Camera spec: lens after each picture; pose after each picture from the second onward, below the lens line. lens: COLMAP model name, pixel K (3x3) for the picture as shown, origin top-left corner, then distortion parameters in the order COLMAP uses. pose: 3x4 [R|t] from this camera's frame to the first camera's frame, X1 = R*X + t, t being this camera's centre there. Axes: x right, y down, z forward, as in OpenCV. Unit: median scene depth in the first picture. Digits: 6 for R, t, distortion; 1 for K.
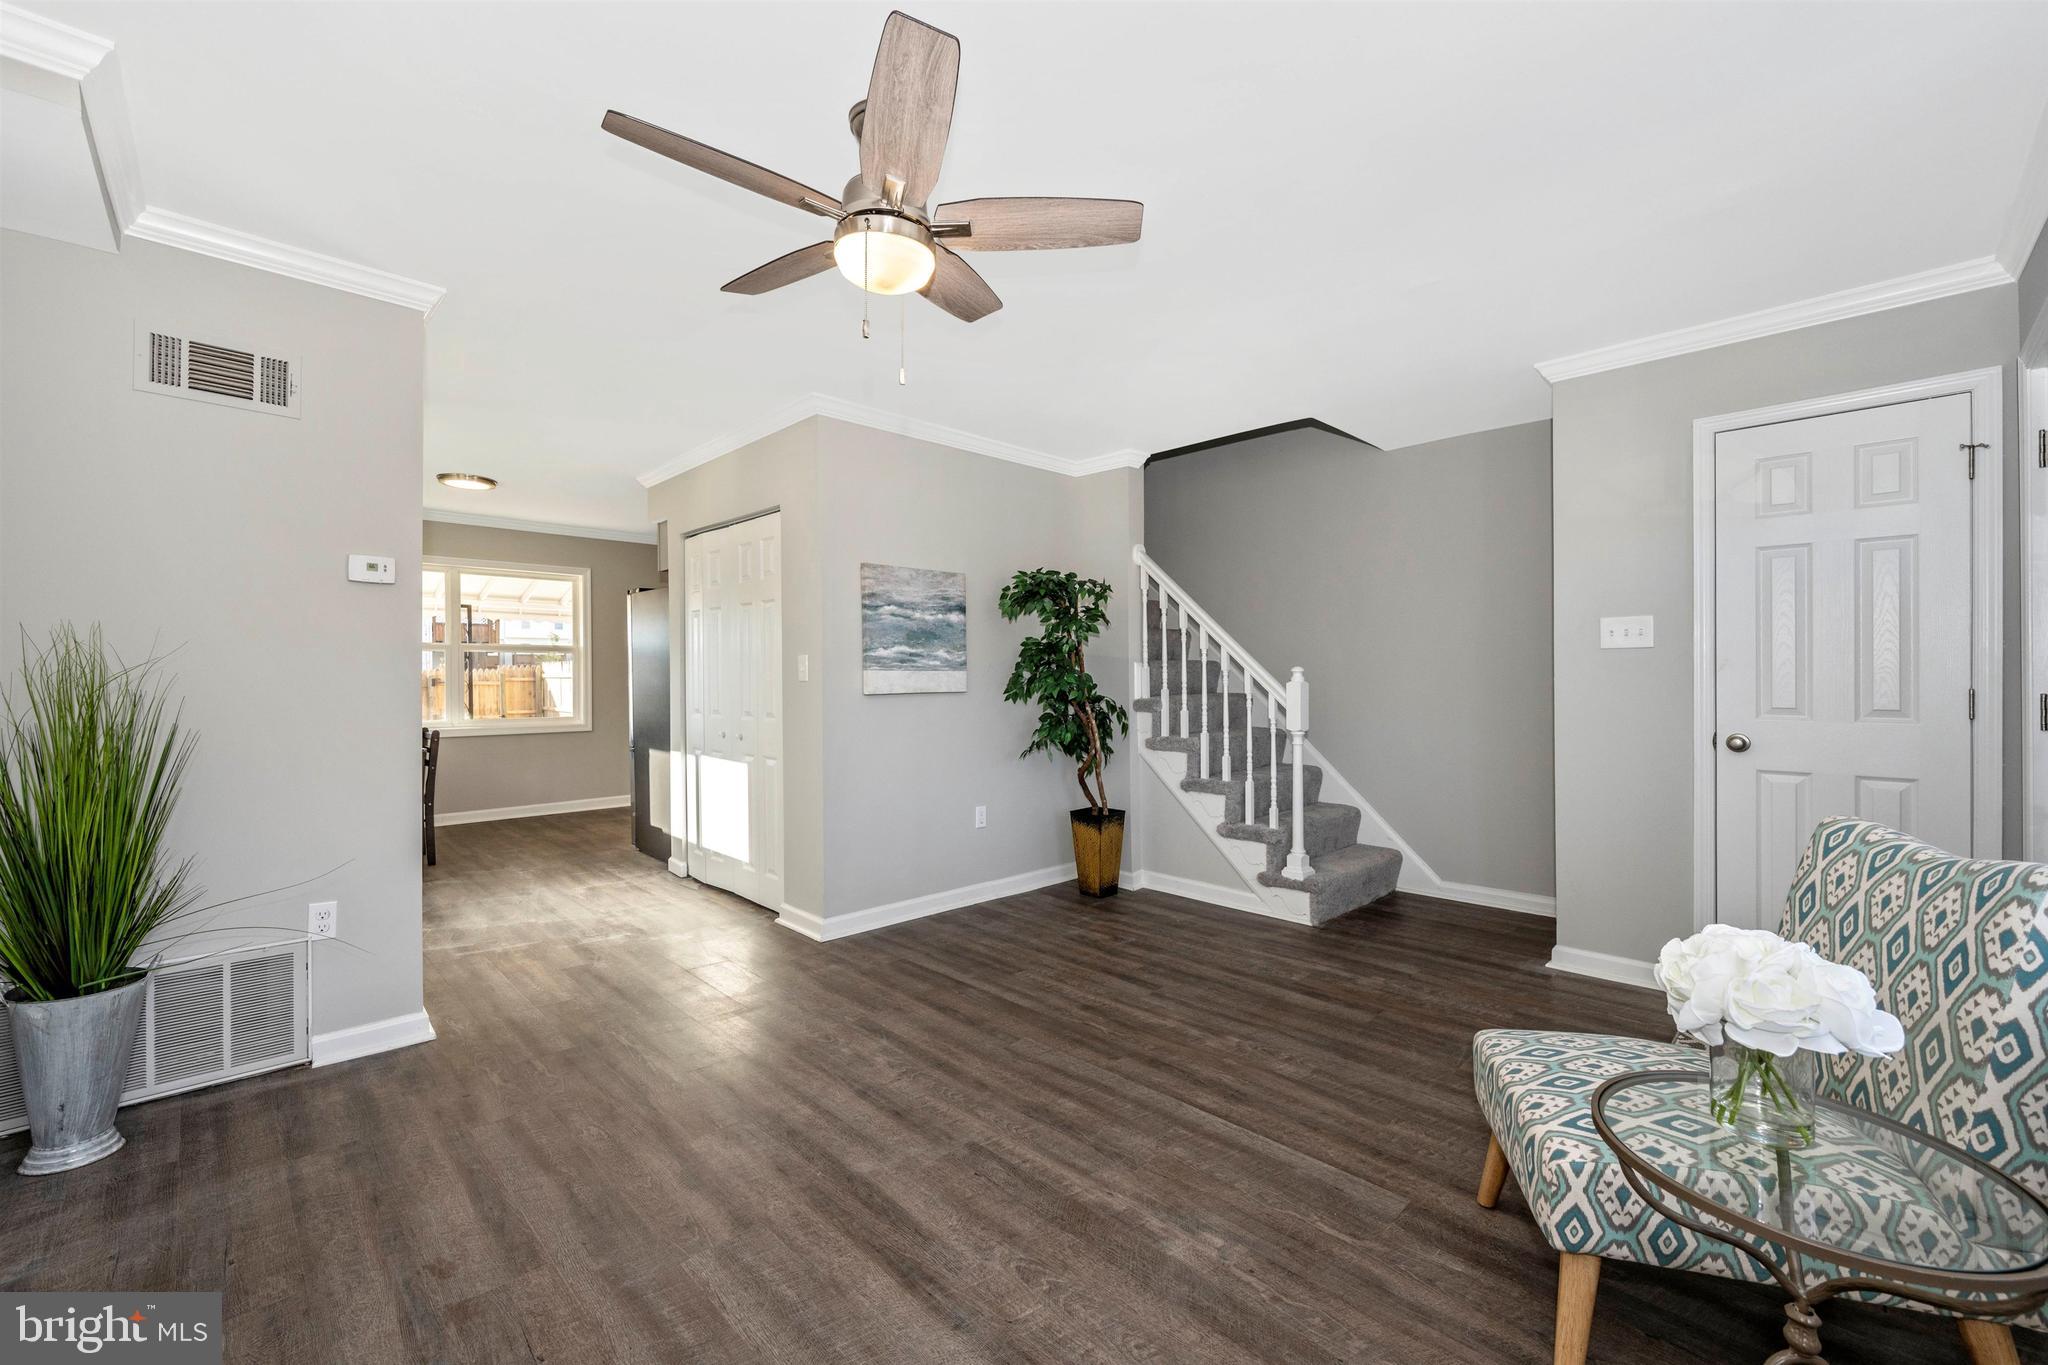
lens RADIAL K [[772.8, 0, 963.5], [0, 772.8, 680.3], [0, 0, 1]] dist [-0.000763, -0.000168]
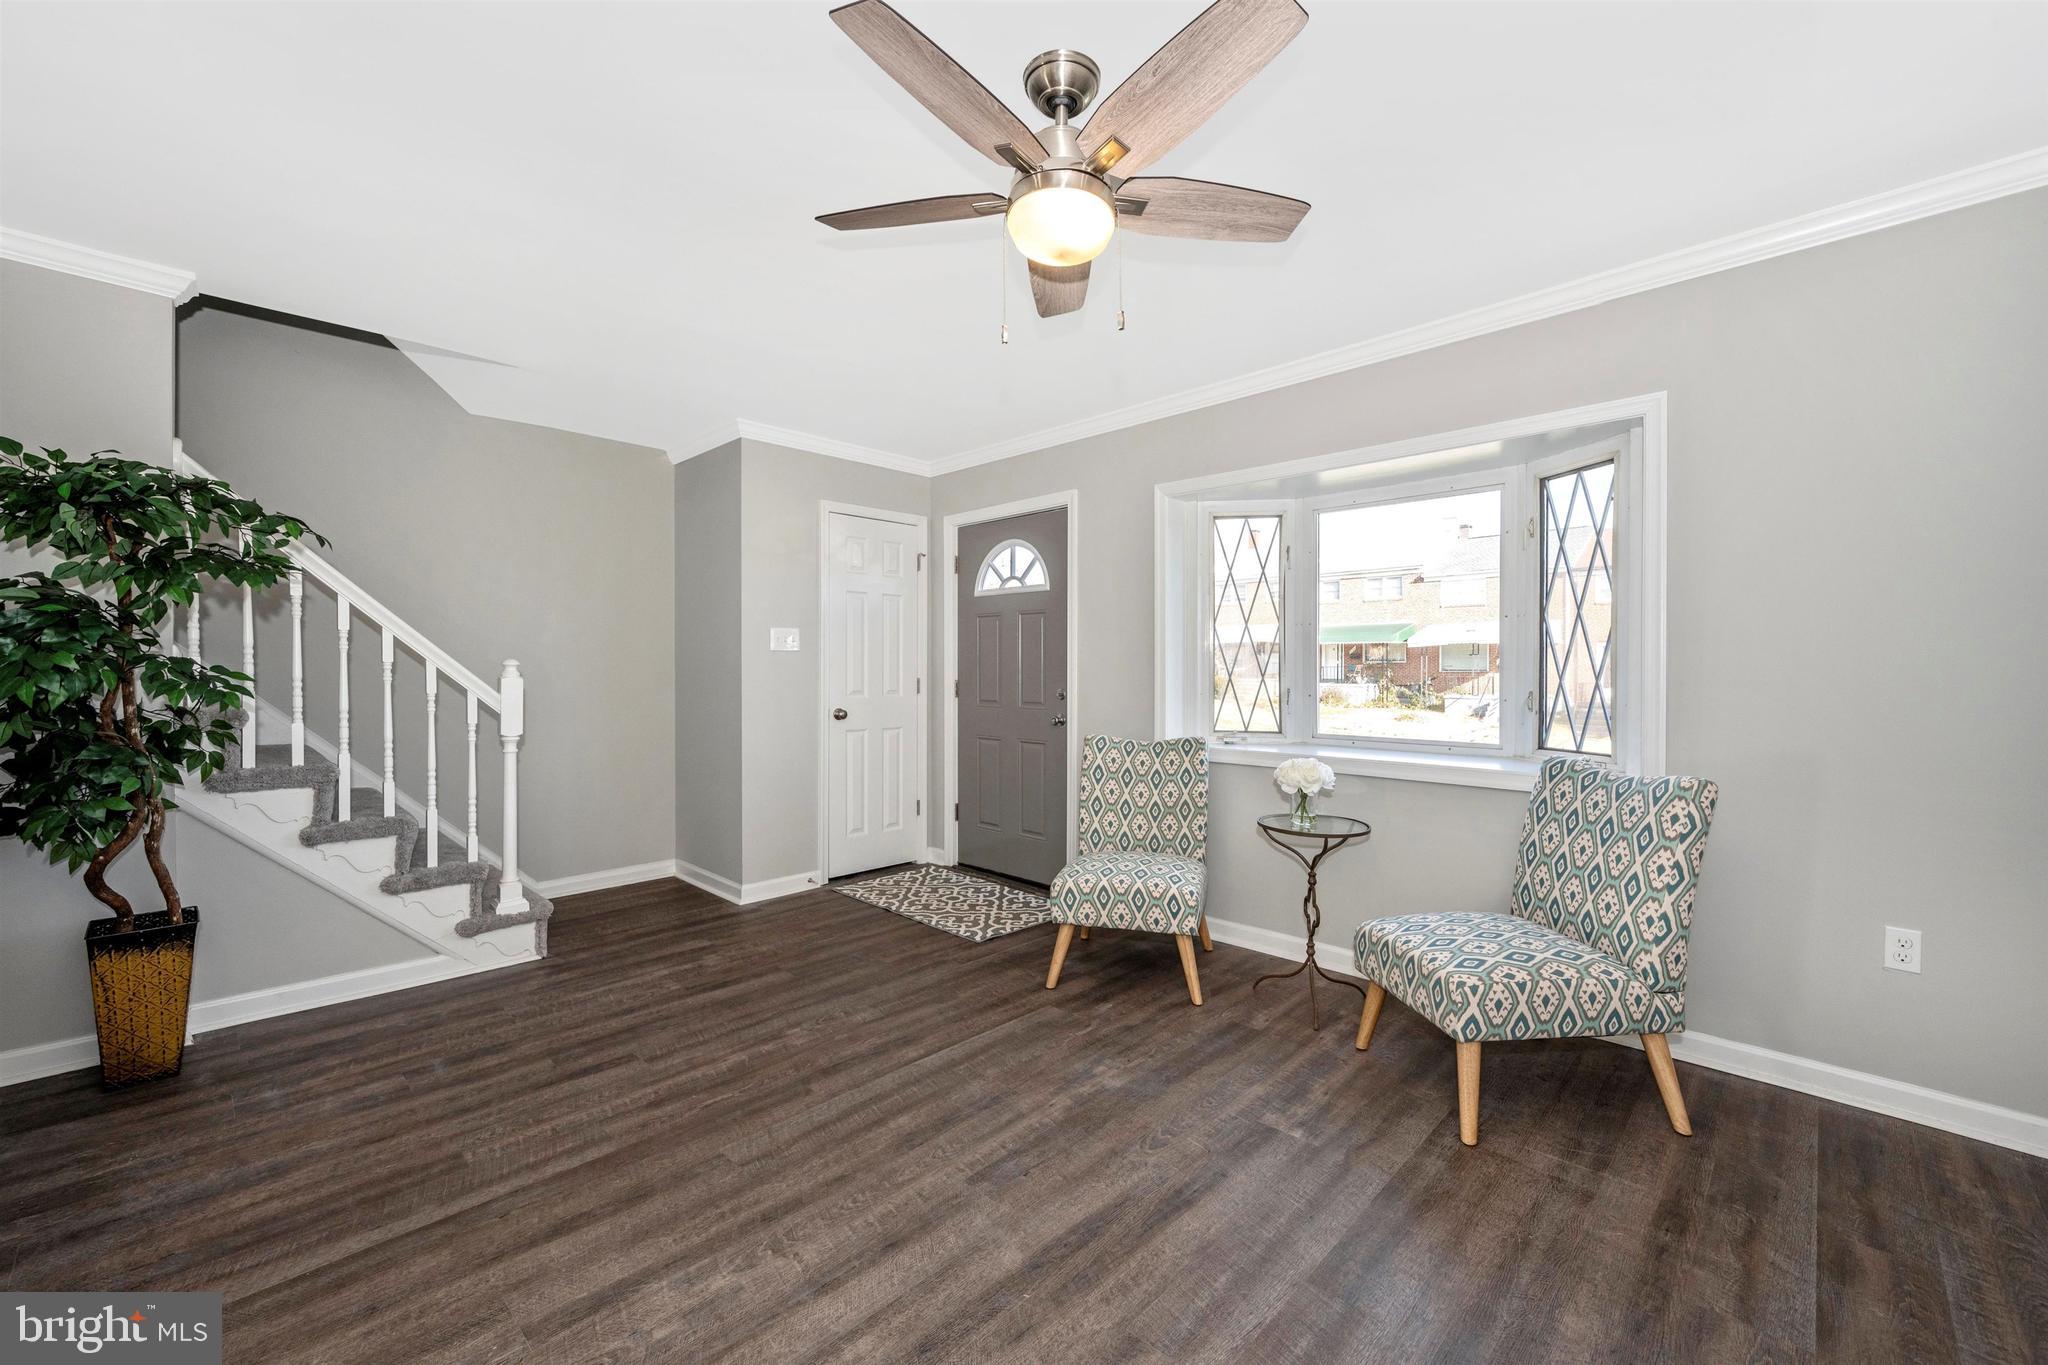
lens RADIAL K [[825.3, 0, 1018.1], [0, 825.3, 674.5], [0, 0, 1]] dist [-0.001990, 0.000033]
pose [[-0.011947, -0.004026, 0.999921, -0.597568], [0.002626, 0.999988, 0.004058, -0.005092], [-0.999925, 0.002674, -0.011936, 0.585477]]
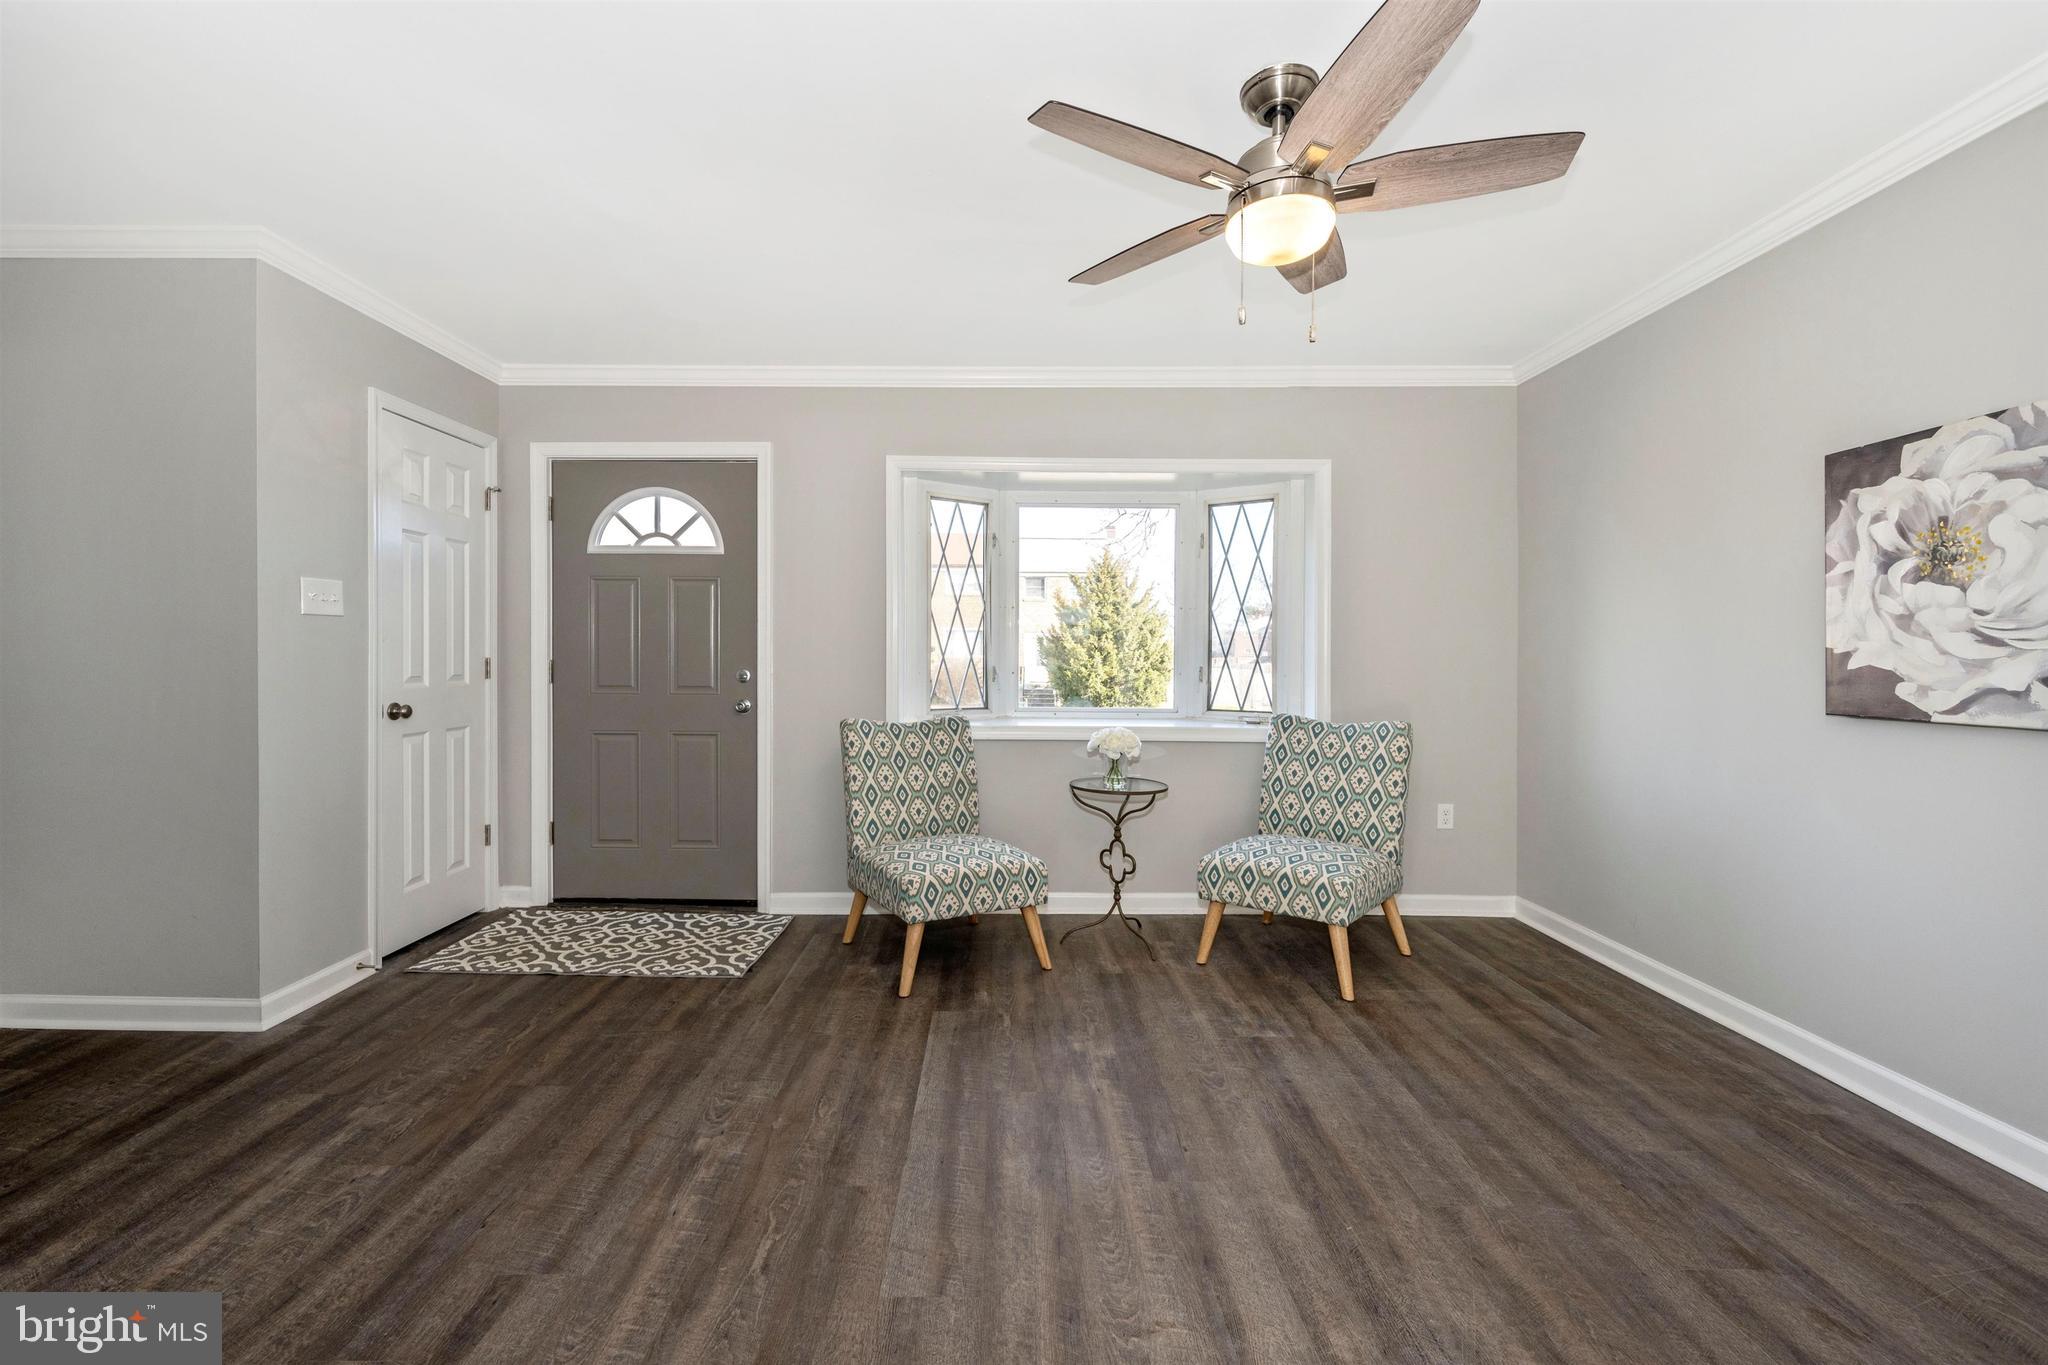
lens RADIAL K [[860.1, 0, 940.2], [0, 860.1, 663.8], [0, 0, 1]] dist [-0.000064, -0.000097]
pose [[-0.696607, -0.010251, 0.717379, -0.316805], [-0.001982, 0.999922, 0.012364, -0.000374], [-0.717450, 0.007191, -0.696573, 1.143958]]
